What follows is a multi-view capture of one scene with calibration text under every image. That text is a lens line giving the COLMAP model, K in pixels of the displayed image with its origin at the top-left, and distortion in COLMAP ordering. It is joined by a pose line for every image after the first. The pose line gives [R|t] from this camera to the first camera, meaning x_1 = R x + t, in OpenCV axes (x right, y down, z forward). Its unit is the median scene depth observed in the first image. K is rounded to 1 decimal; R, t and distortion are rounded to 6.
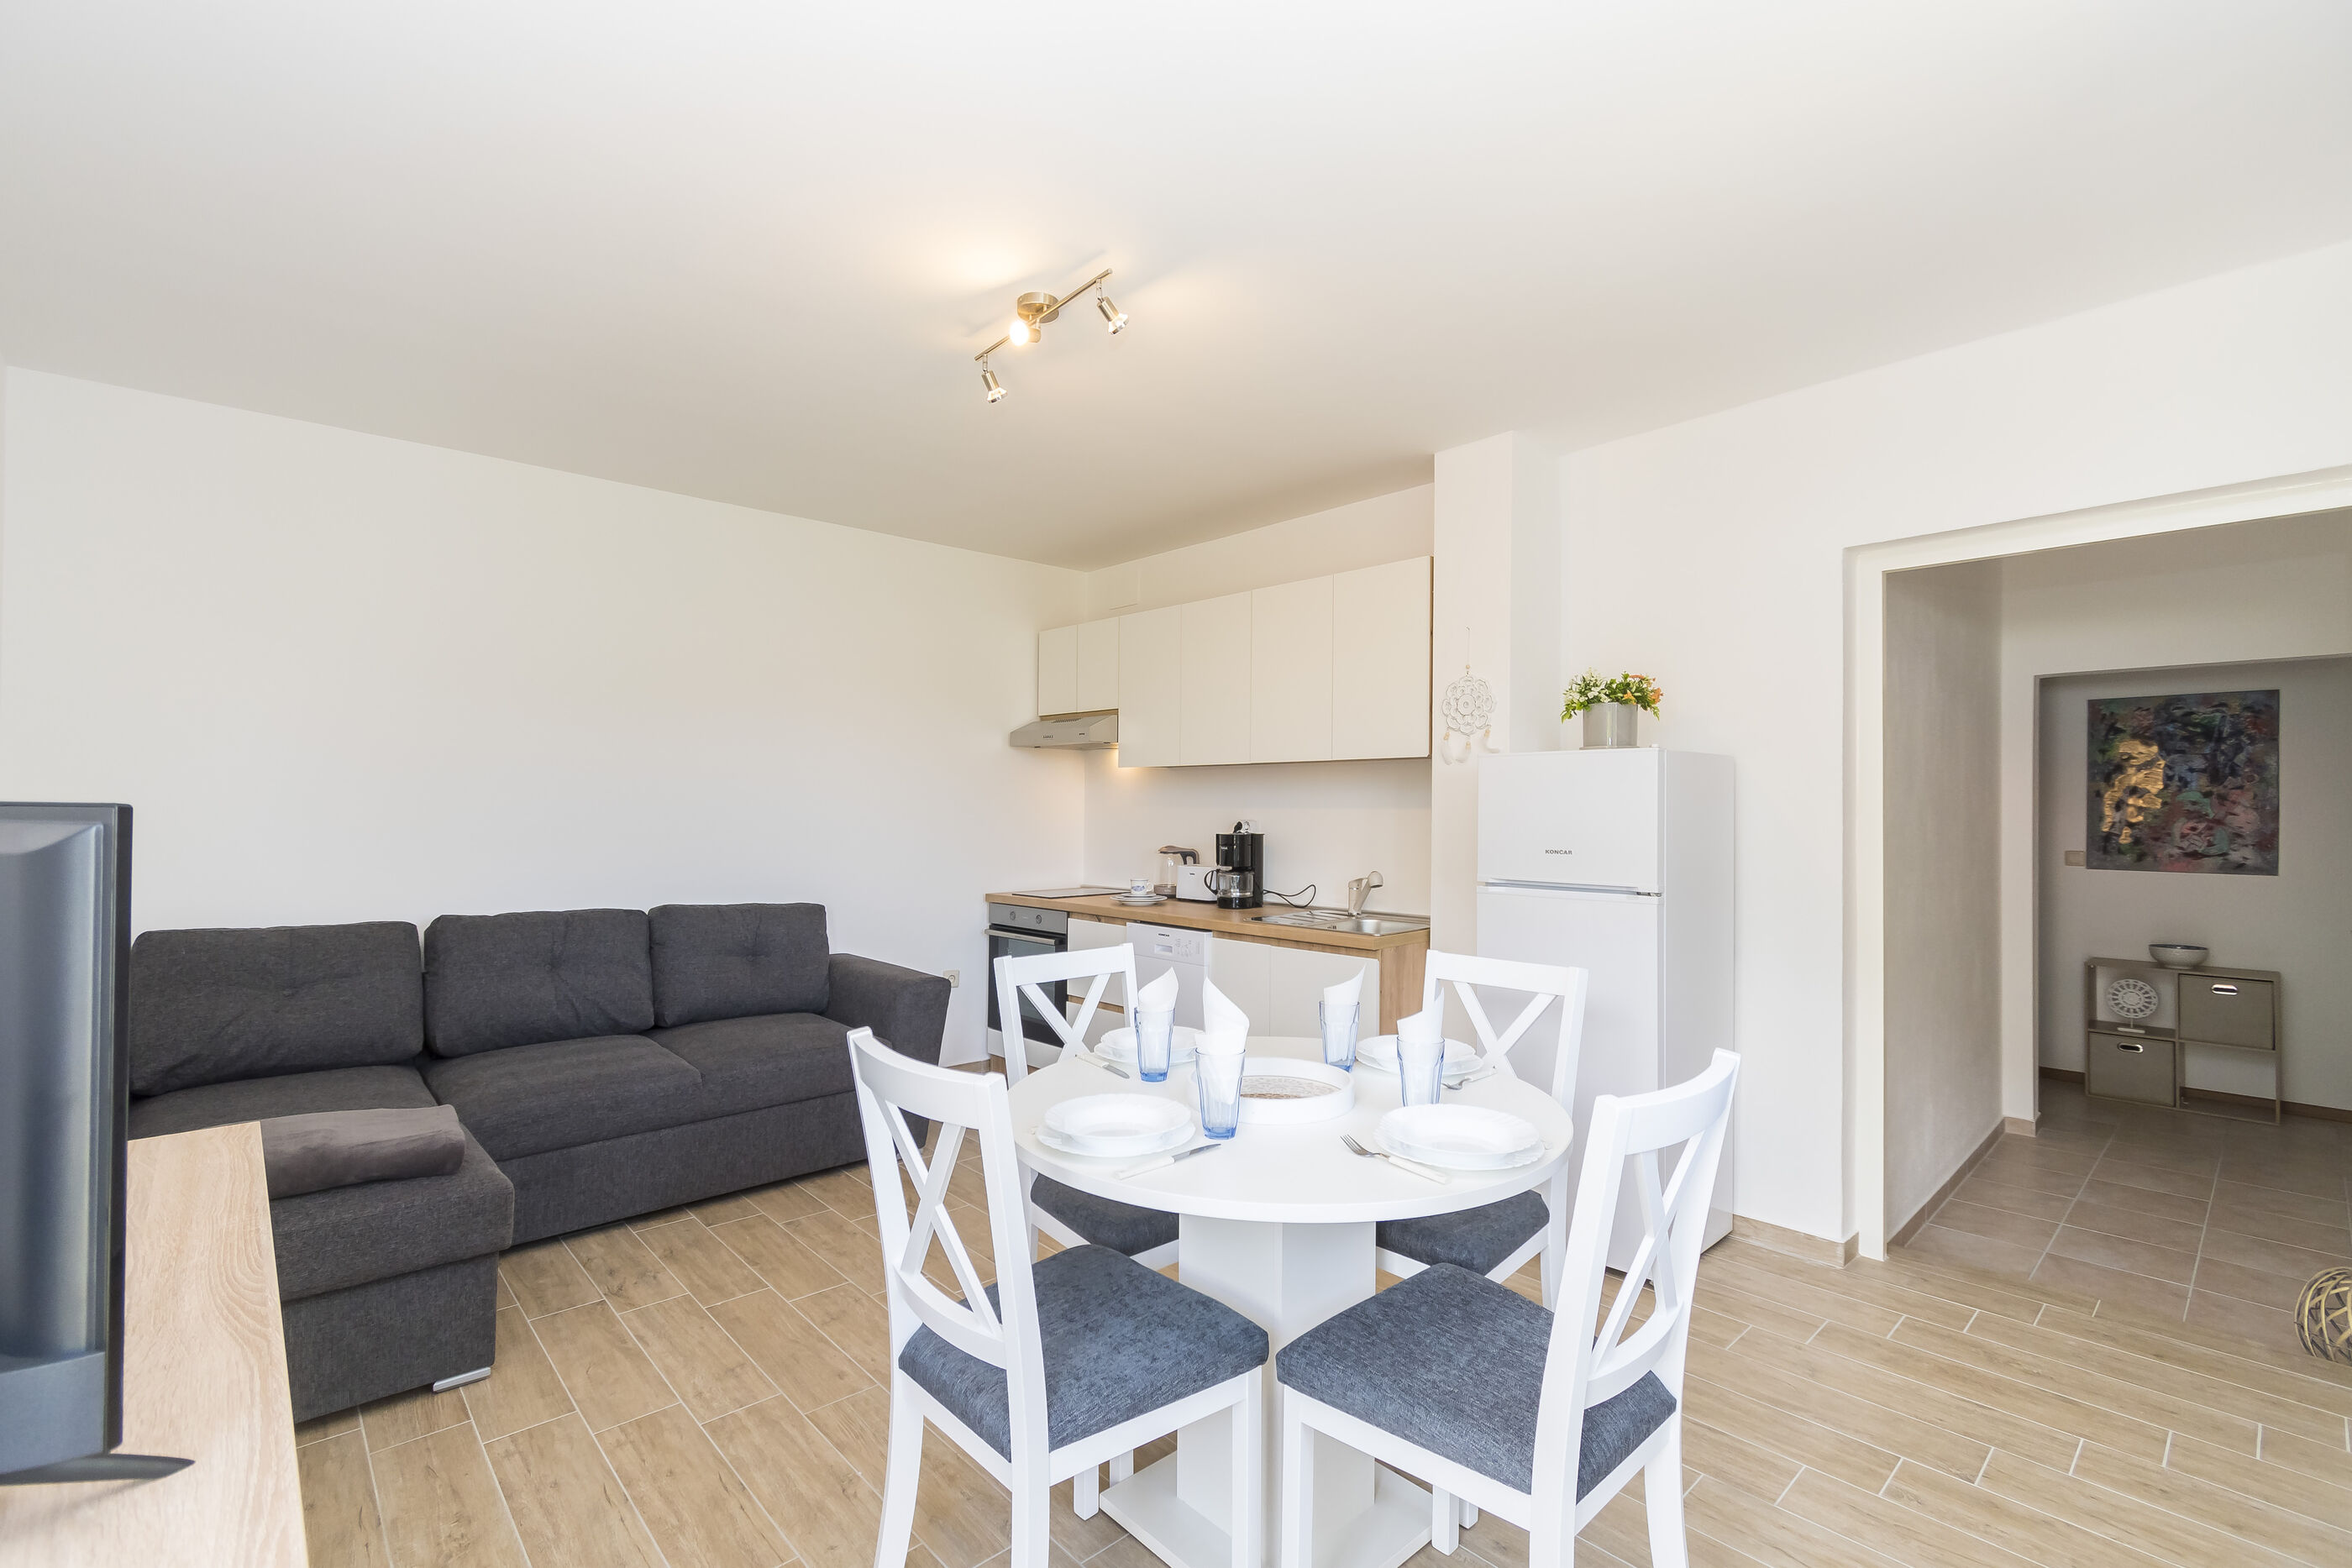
lens RADIAL K [[1036.5, 0, 1177.2], [0, 1036.5, 801.2], [0, 0, 1]] dist [0.000276, -0.000098]
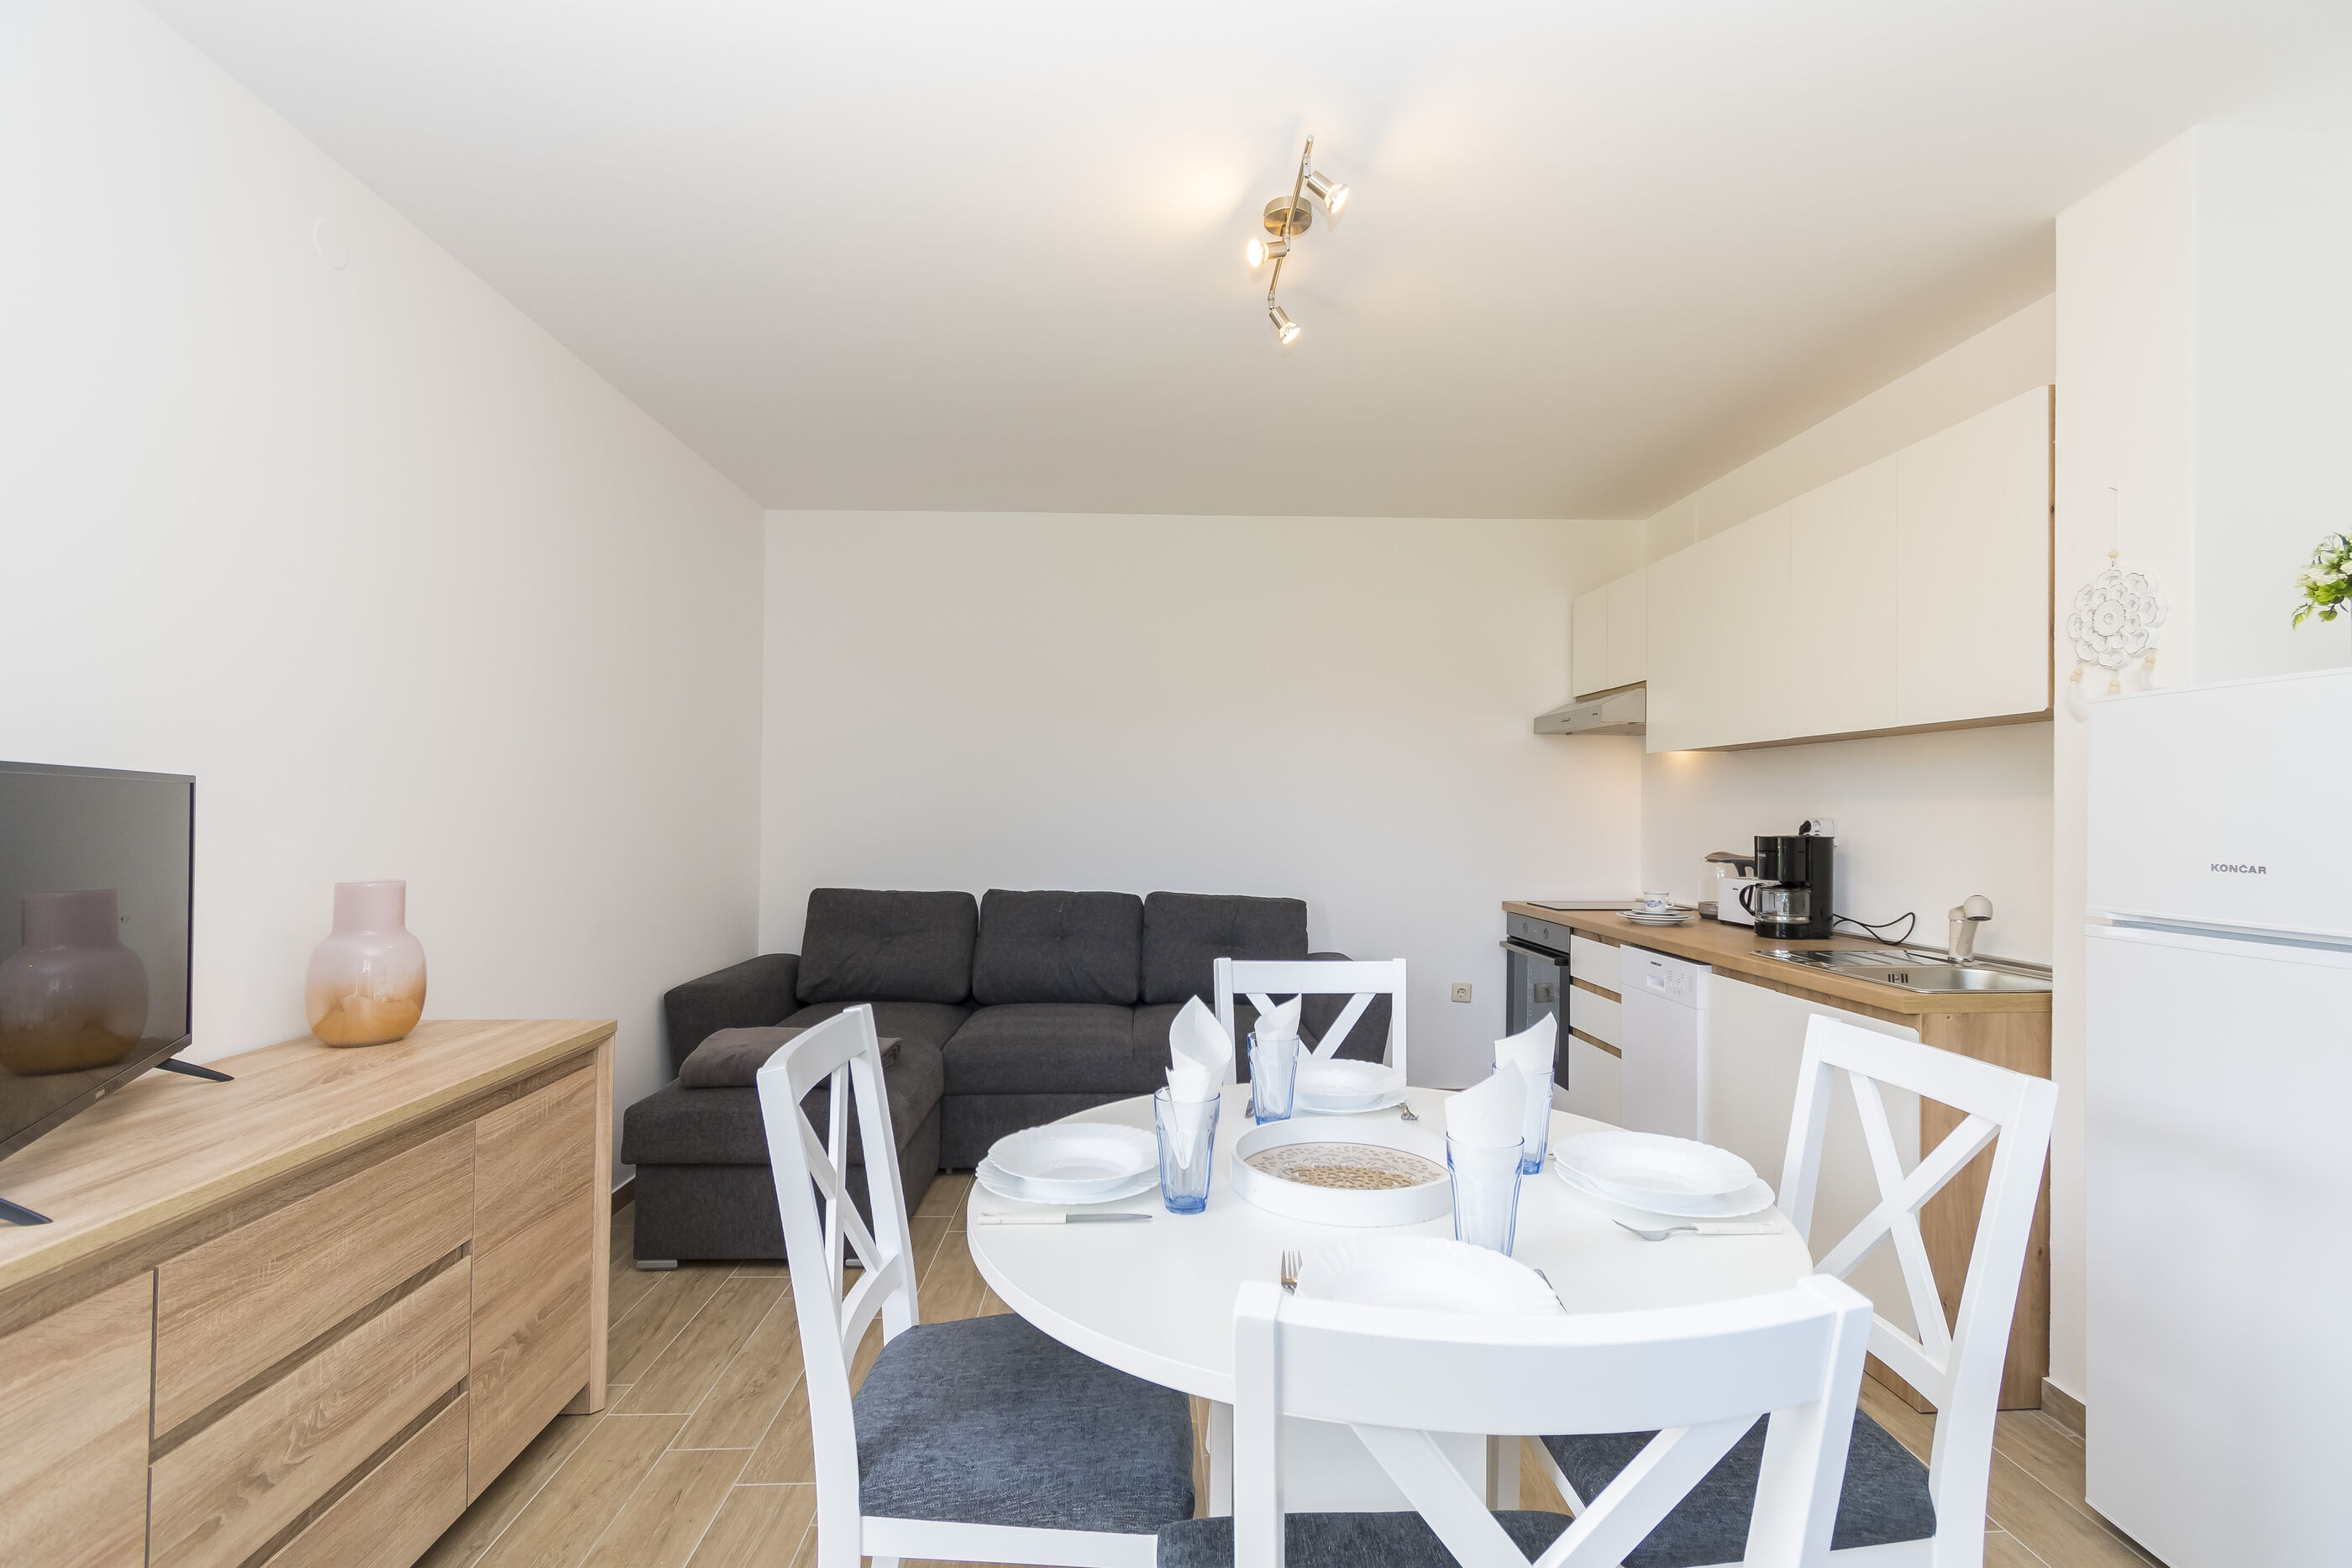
lens RADIAL K [[1036.5, 0, 1177.2], [0, 1036.5, 801.2], [0, 0, 1]] dist [0.000276, -0.000098]
pose [[0.760145, -0.005666, -0.649729, 0.227096], [0.000180, 0.999964, -0.008510, 0.014083], [0.649754, 0.006352, 0.760118, 0.180593]]
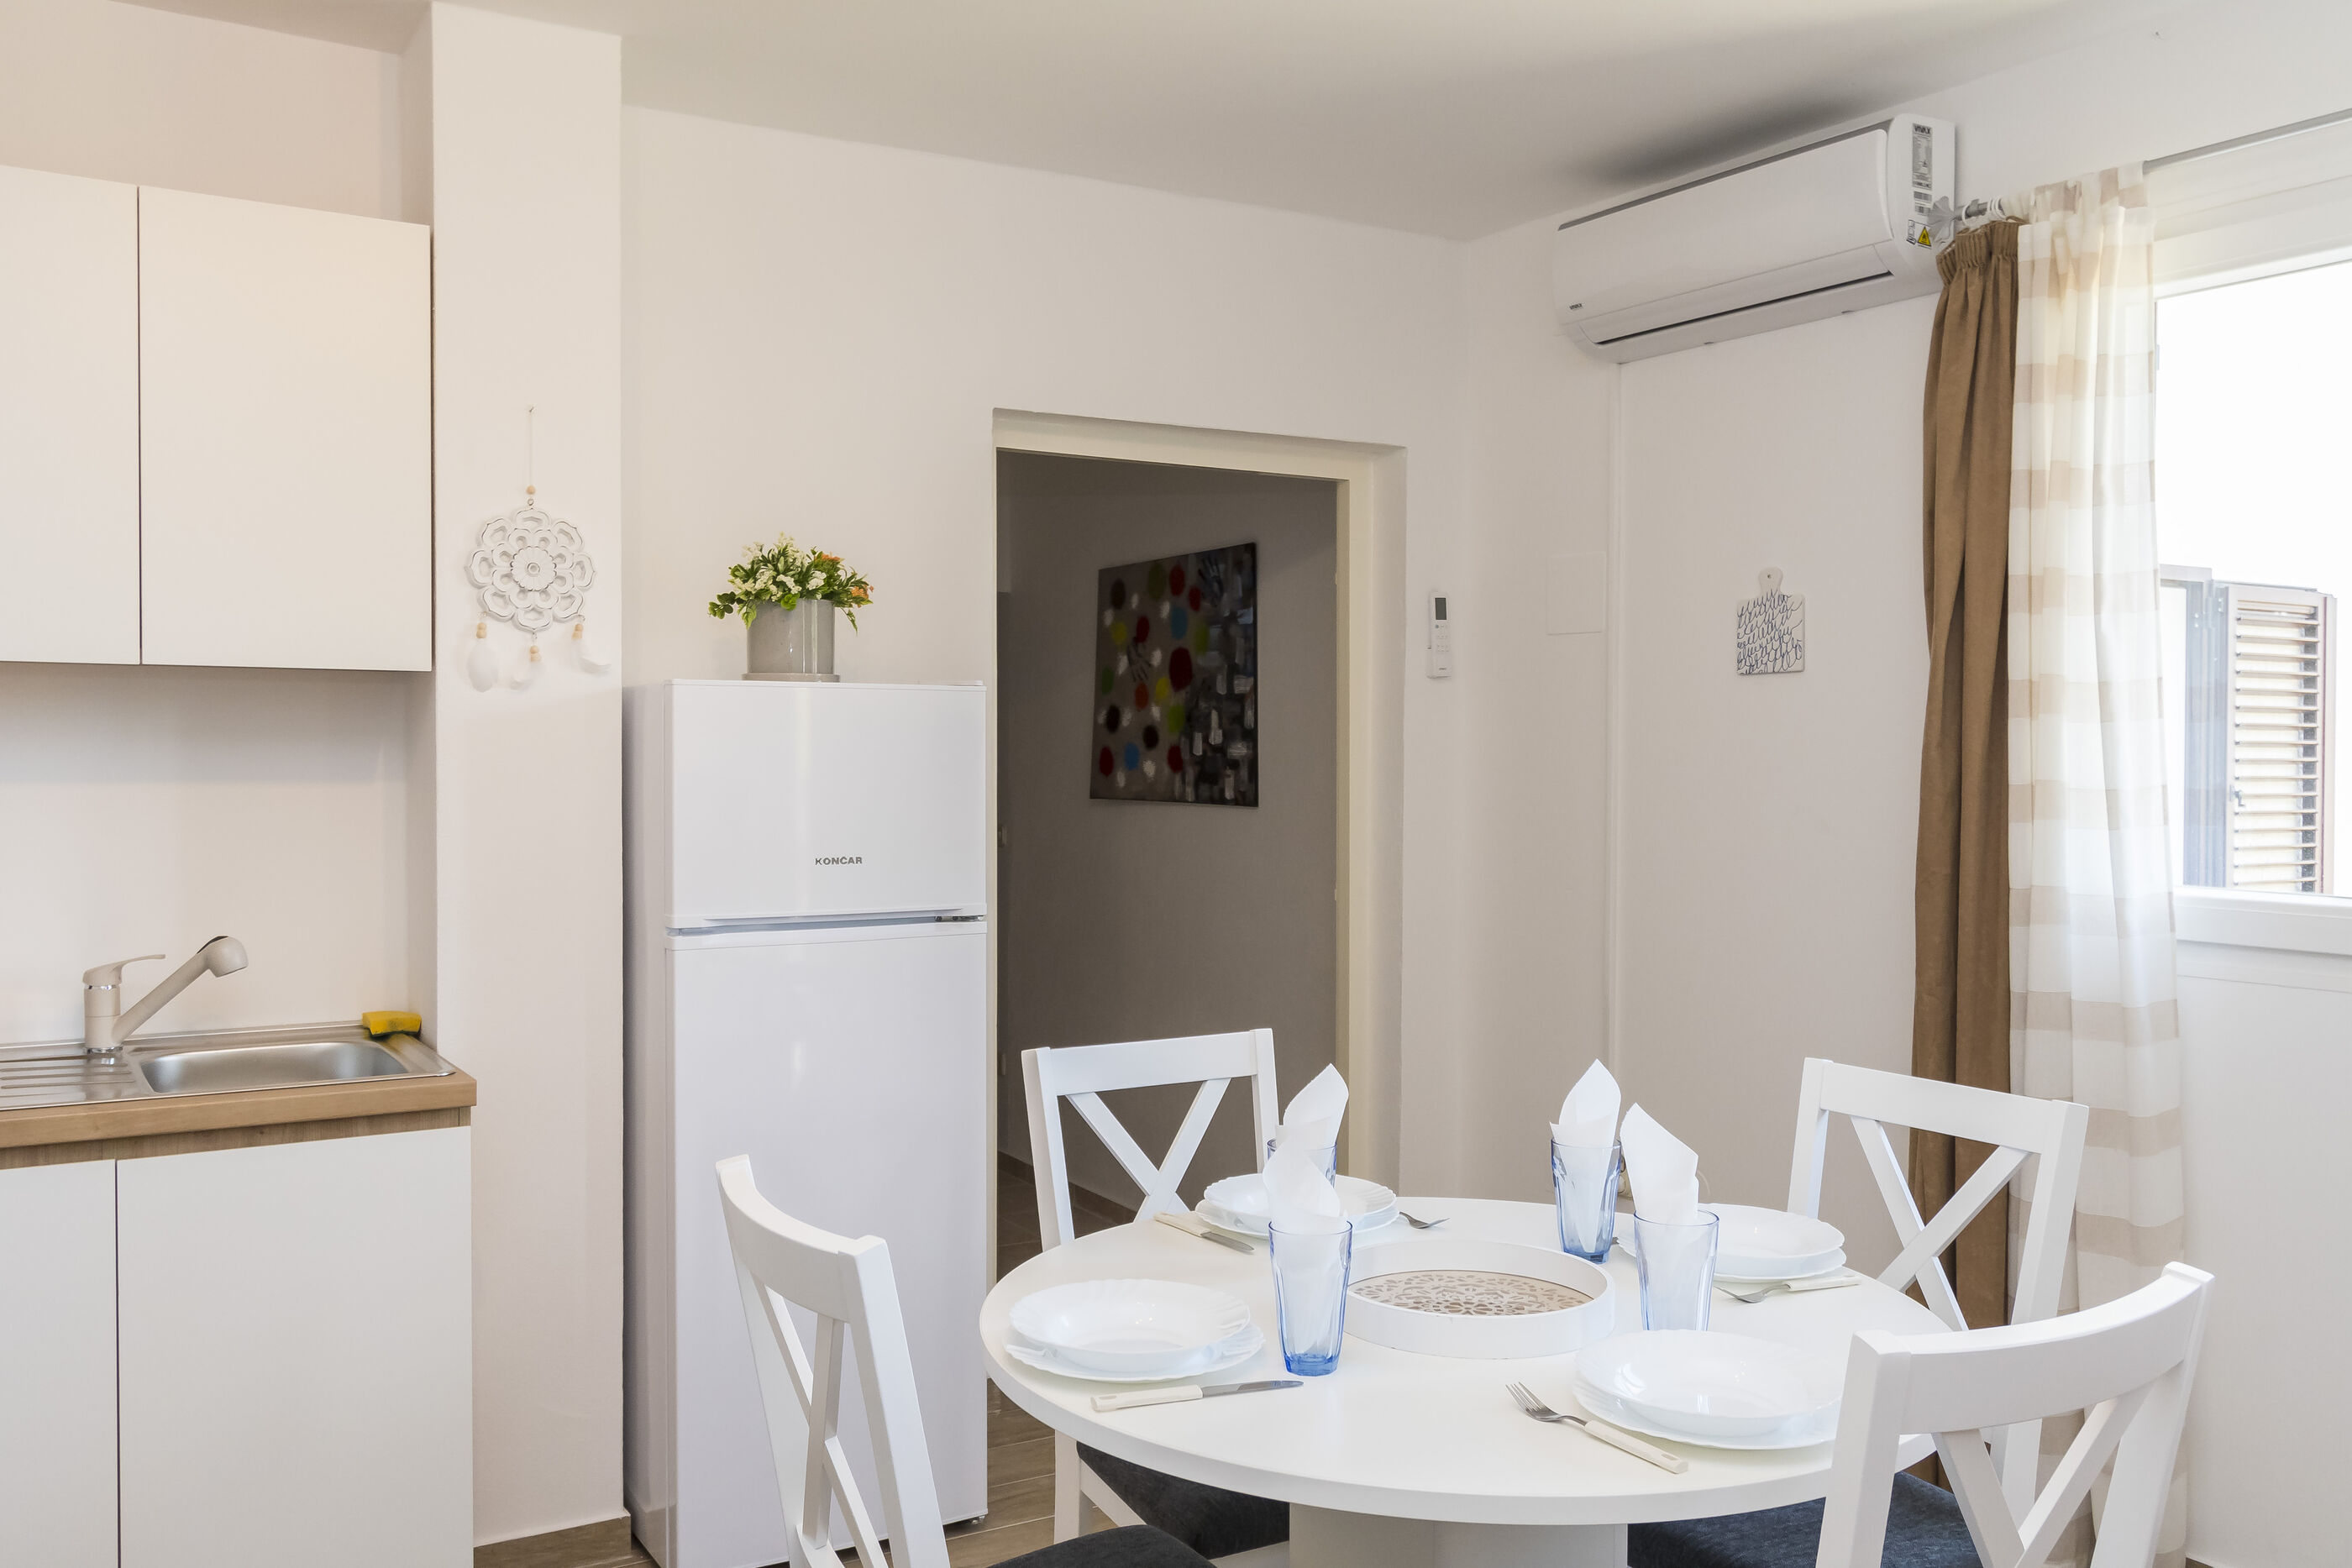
lens RADIAL K [[1925.9, 0, 1176.0], [0, 1925.9, 784.0], [0, 0, 1]] dist [-0.019132, 0.030004]
pose [[0.198825, -0.018426, 0.979862, -0.475660], [-0.007290, 0.999768, 0.020280, -0.011764], [-0.980008, -0.011176, 0.198644, 0.463621]]
